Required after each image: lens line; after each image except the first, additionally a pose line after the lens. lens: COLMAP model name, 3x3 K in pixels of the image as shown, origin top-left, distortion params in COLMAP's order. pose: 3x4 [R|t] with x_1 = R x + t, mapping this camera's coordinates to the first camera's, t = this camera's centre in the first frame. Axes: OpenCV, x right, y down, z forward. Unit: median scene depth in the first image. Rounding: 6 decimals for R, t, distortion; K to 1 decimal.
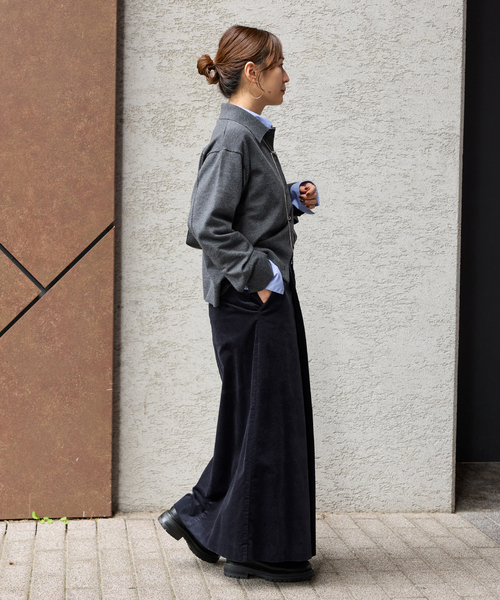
lens RADIAL K [[1486.7, 0, 231.8], [0, 1486.7, 297.5], [0, 0, 1]] dist [0.026471, 0.000000]
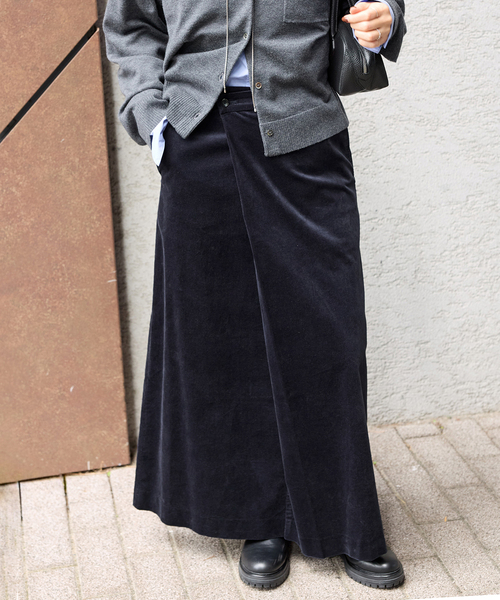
lens RADIAL K [[1558.6, 0, 258.0], [0, 1558.6, 221.1], [0, 0, 1]] dist [0.029635, 0.000000]
pose [[0.995523, -0.077273, 0.054424, -0.052743], [0.064892, 0.977471, 0.200845, -0.093684], [-0.068717, -0.196414, 0.978110, 0.330138]]
